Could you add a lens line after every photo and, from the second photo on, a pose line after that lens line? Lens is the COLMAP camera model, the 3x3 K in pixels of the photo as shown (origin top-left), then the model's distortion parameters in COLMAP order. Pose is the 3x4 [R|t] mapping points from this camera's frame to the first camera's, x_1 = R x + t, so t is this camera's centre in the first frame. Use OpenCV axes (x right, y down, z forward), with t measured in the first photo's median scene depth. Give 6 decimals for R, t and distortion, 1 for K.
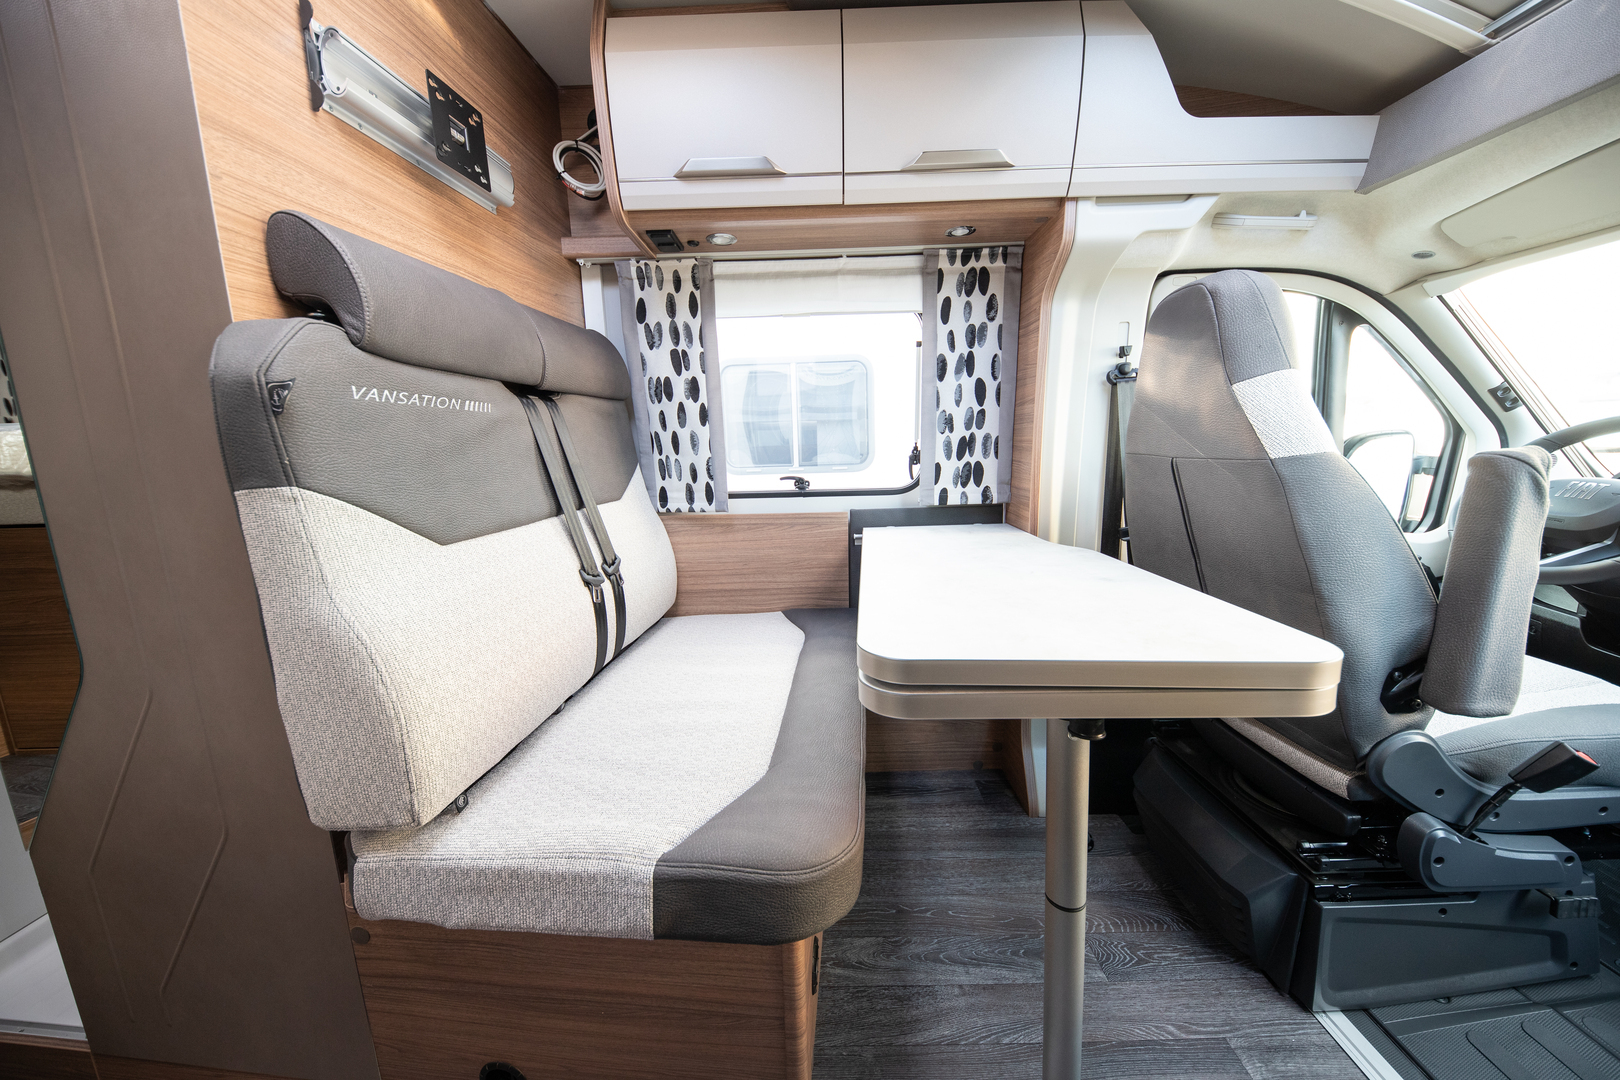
lens RADIAL K [[557.0, 0, 814.4], [0, 557.0, 544.1], [0, 0, 1]] dist [0.002425, -0.004807]
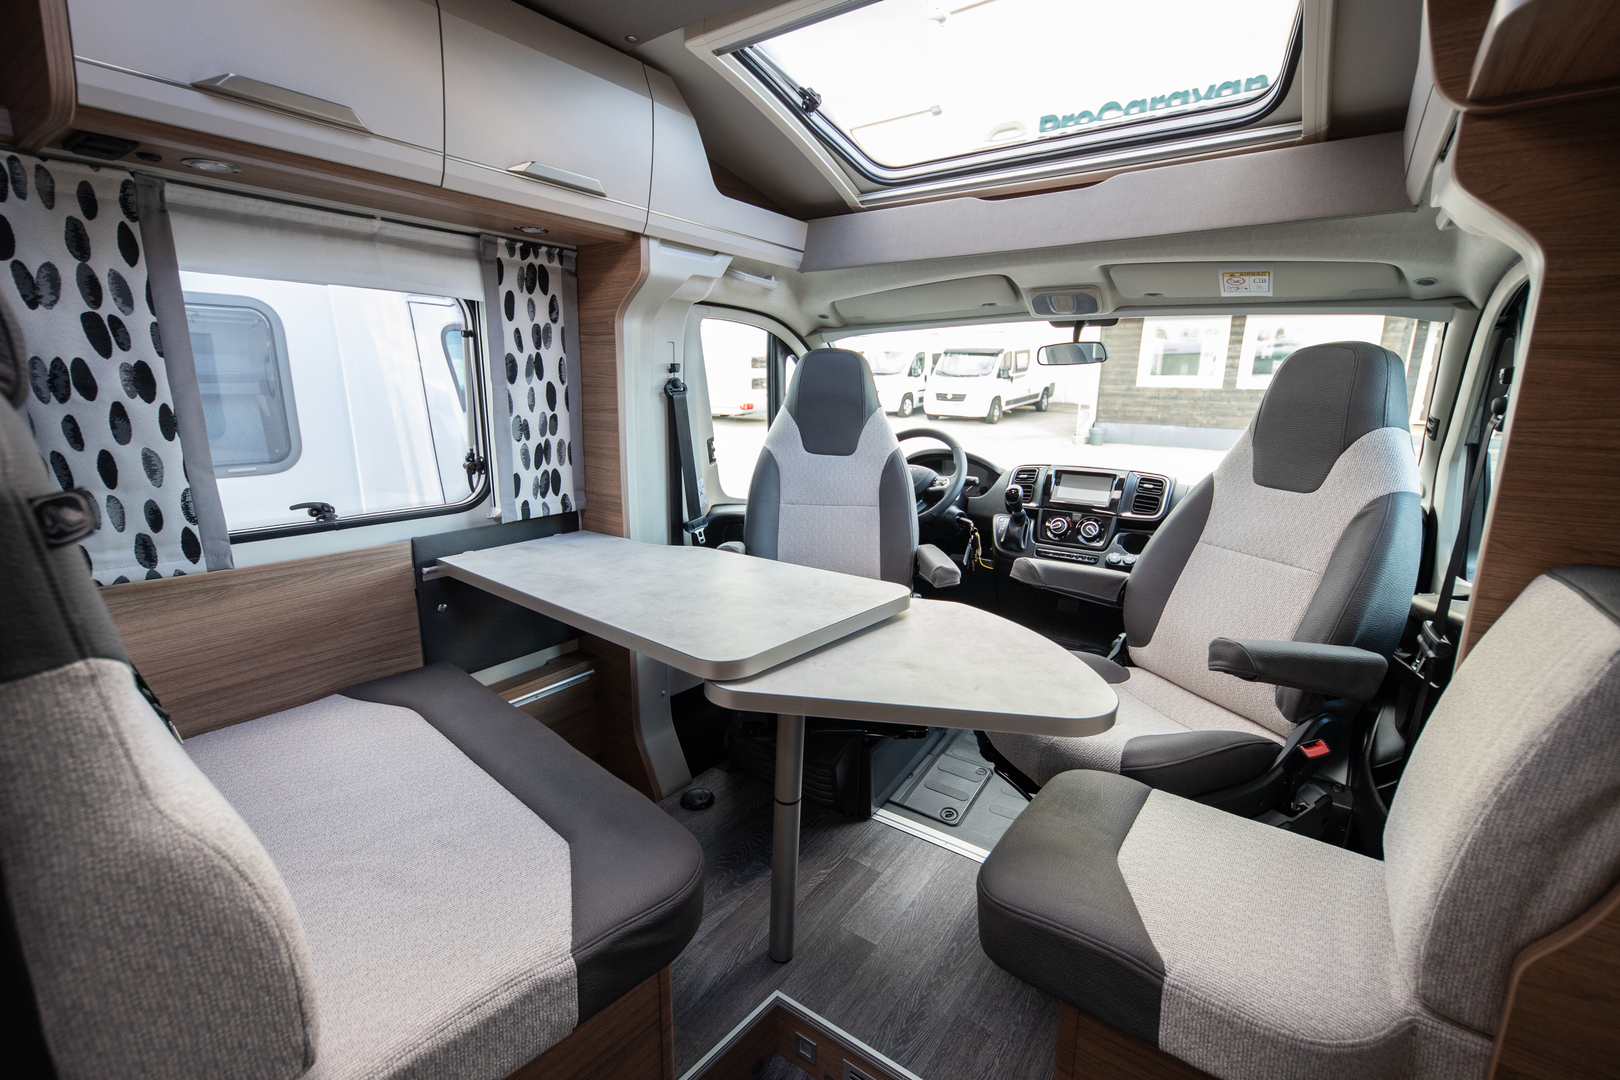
lens RADIAL K [[711.3, 0, 830.0], [0, 711.3, 545.4], [0, 0, 1]] dist [0.001476, -0.002811]
pose [[0.553952, -0.148335, 0.819228, -0.482246], [0.117980, 0.988056, 0.099127, -0.091151], [-0.824147, 0.041741, 0.564836, -0.059779]]
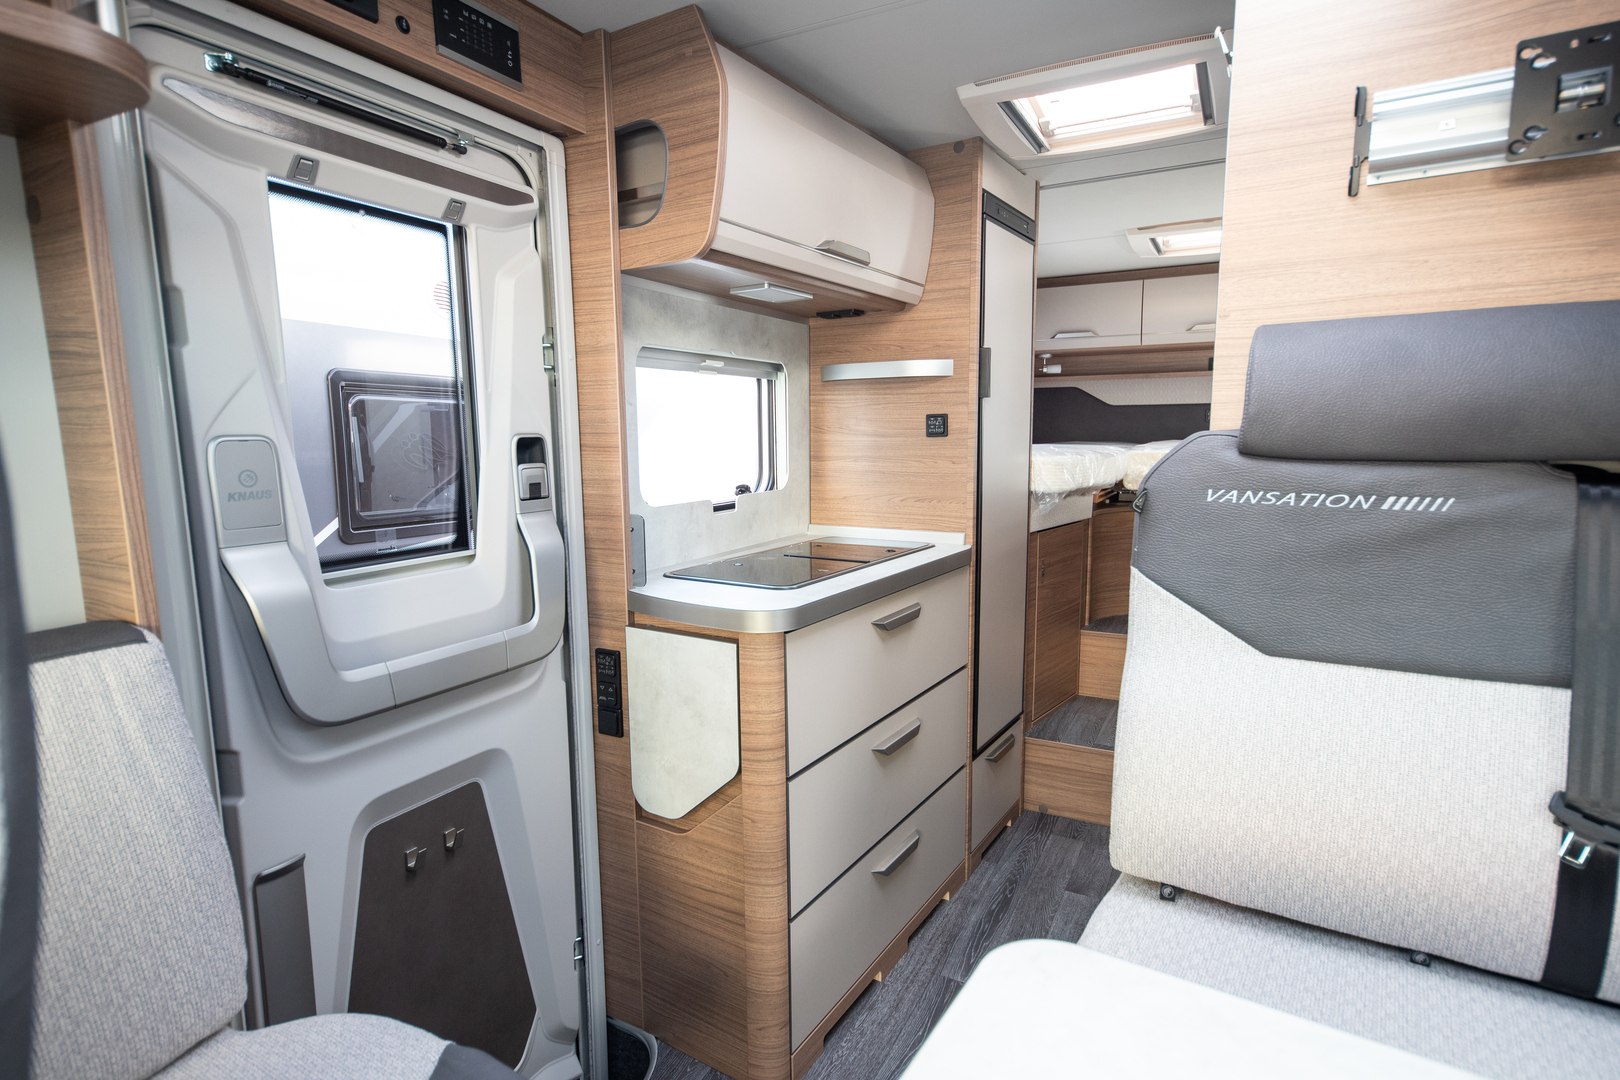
lens RADIAL K [[832.3, 0, 800.4], [0, 832.3, 547.9], [0, 0, 1]] dist [0.006681, -0.002917]
pose [[-0.474053, 0.151194, -0.867418, 0.484778], [-0.133631, 0.961381, 0.240603, -0.222754], [0.870297, 0.229973, -0.435541, 0.501590]]
